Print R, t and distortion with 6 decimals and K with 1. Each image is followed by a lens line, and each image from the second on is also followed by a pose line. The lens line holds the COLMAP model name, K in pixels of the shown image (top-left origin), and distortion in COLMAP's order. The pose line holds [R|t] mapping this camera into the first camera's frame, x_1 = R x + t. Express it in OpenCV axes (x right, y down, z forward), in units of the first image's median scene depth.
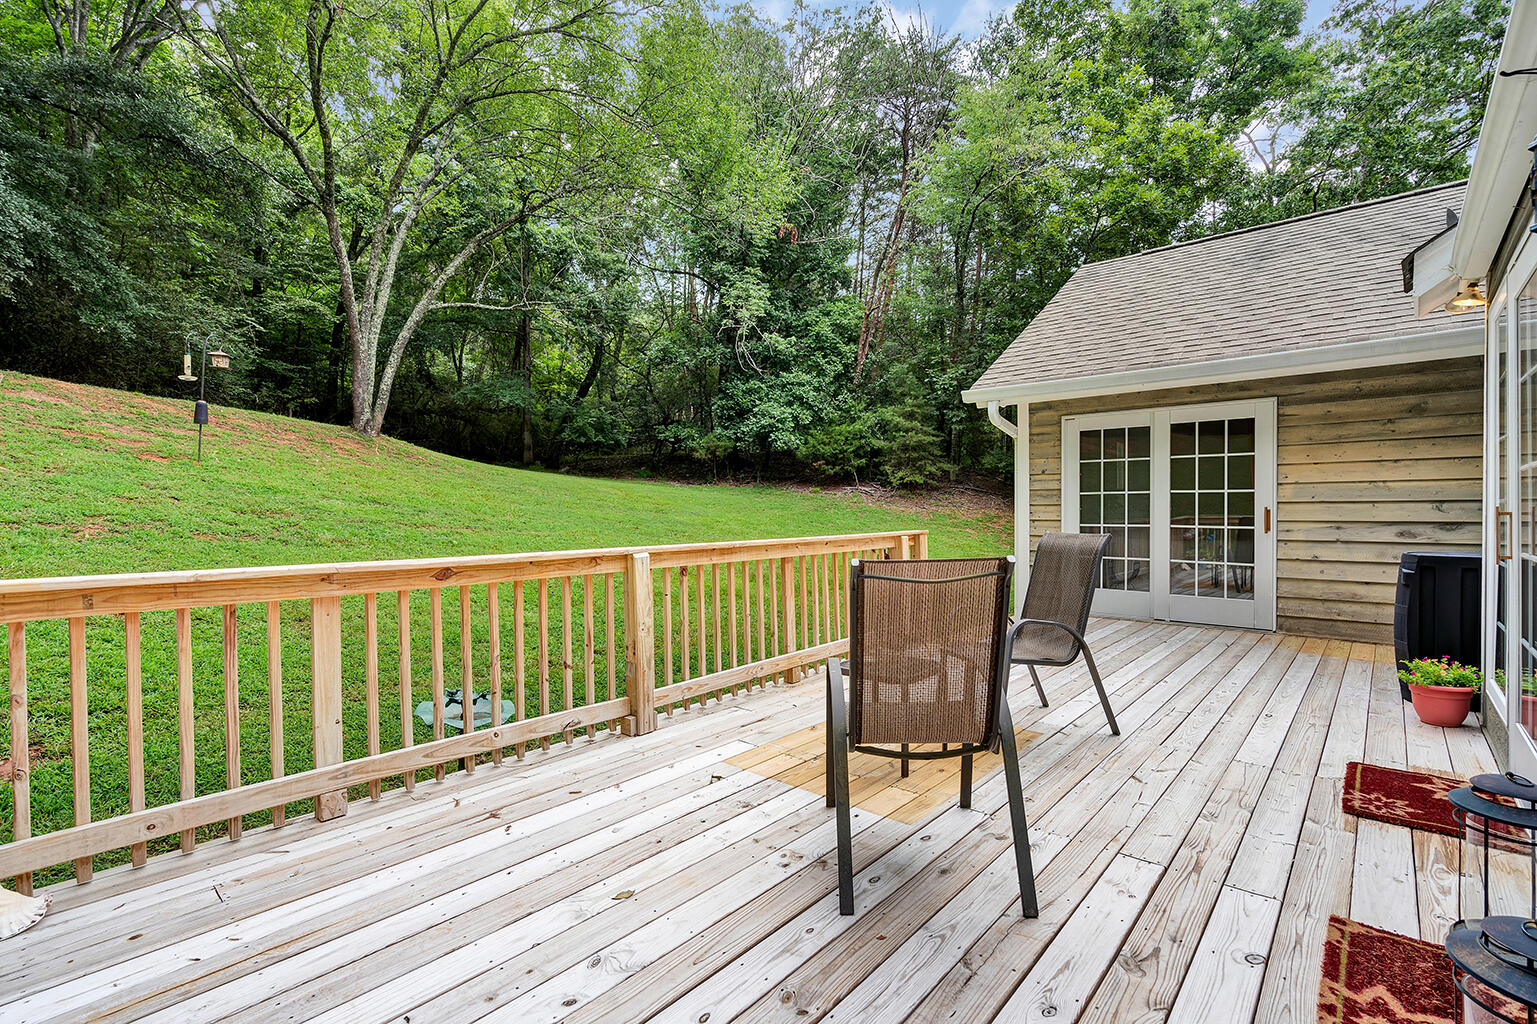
lens RADIAL K [[696.4, 0, 768.1], [0, 696.4, 515.2], [0, 0, 1]] dist [-0.010188, 0.003163]
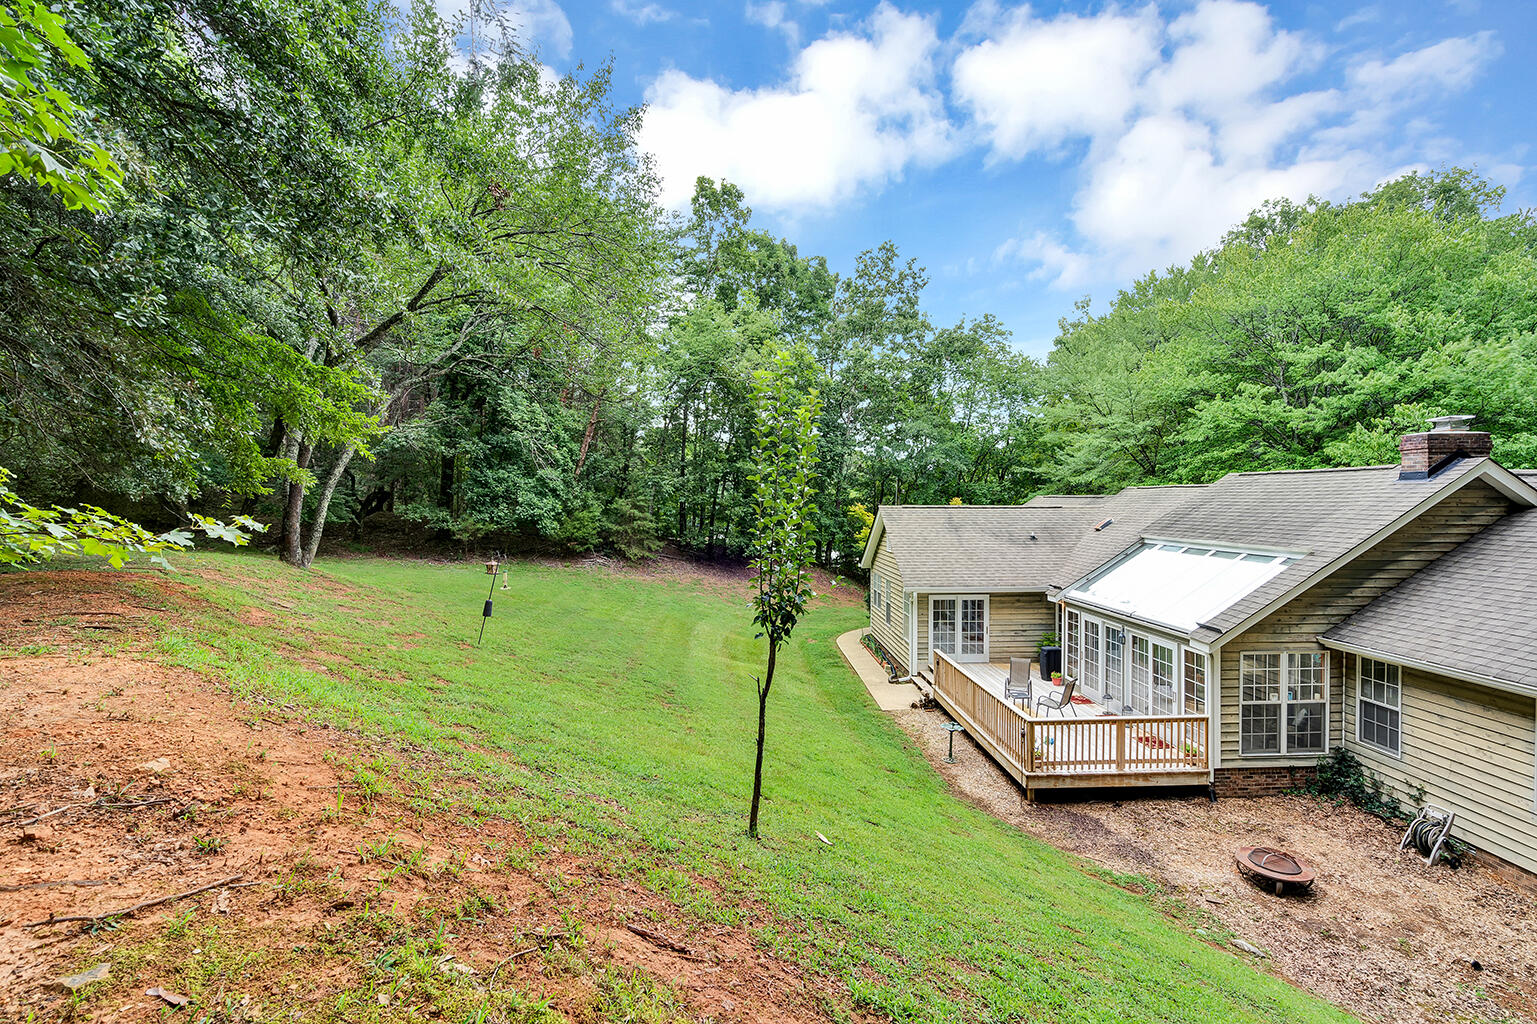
lens RADIAL K [[696.4, 0, 770.0], [0, 696.4, 506.9], [0, 0, 1]] dist [-0.010188, 0.003163]
pose [[0.714889, -0.002681, 0.699233, -2.176229], [0.006126, 0.999978, -0.002428, -0.534059], [-0.699211, 0.006019, 0.714890, -0.630838]]
